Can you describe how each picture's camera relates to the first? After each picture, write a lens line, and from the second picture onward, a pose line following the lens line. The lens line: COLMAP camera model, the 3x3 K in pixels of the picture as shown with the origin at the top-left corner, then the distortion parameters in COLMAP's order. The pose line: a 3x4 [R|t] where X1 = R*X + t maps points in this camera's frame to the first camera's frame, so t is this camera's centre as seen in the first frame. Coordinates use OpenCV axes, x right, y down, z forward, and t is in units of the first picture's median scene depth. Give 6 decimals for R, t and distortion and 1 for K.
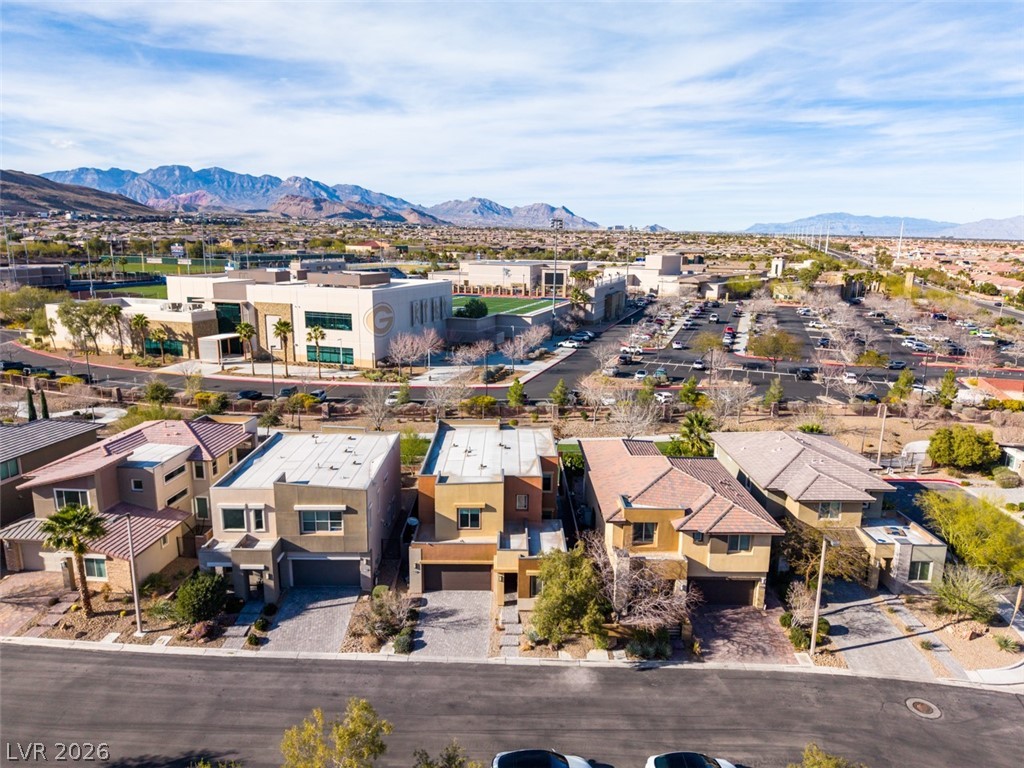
lens RADIAL K [[693.2, 0, 514.3], [0, 693.2, 359.7], [0, 0, 1]] dist [0.041911, -0.054195]
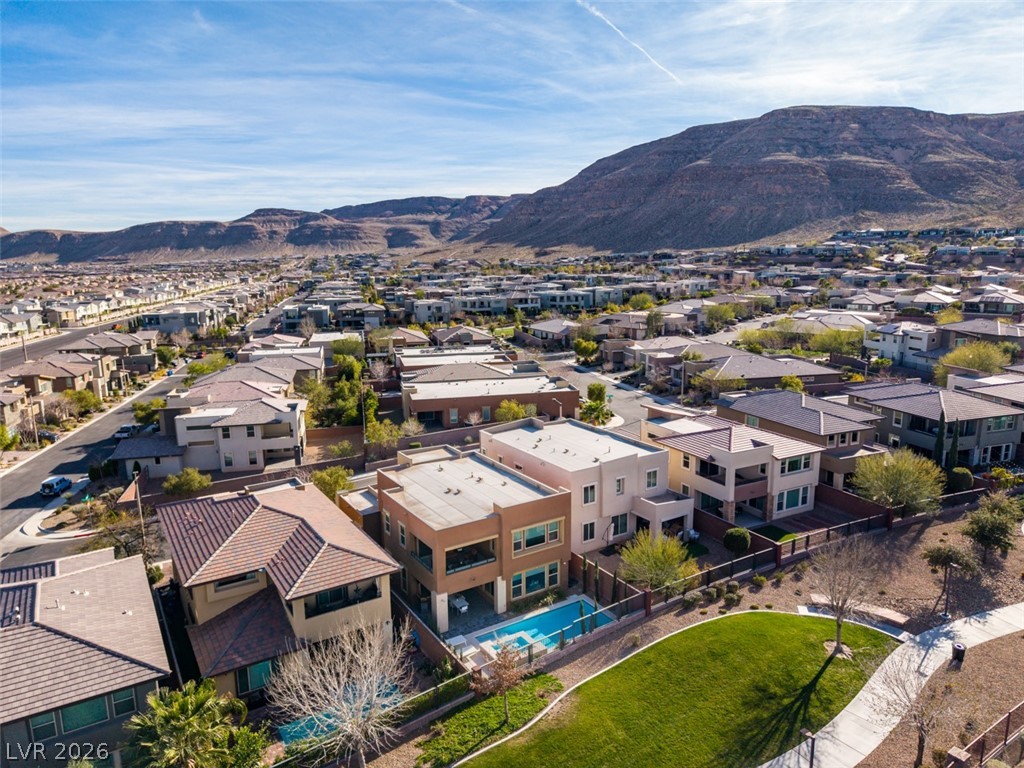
lens RADIAL K [[680.7, 0, 513.2], [0, 680.7, 384.8], [0, 0, 1]] dist [0.047394, -0.056334]
pose [[-0.846844, 0.098486, -0.522644, 0.365143], [-0.092478, 0.940467, 0.327062, -0.296960], [0.523740, 0.325304, -0.787320, 1.704606]]
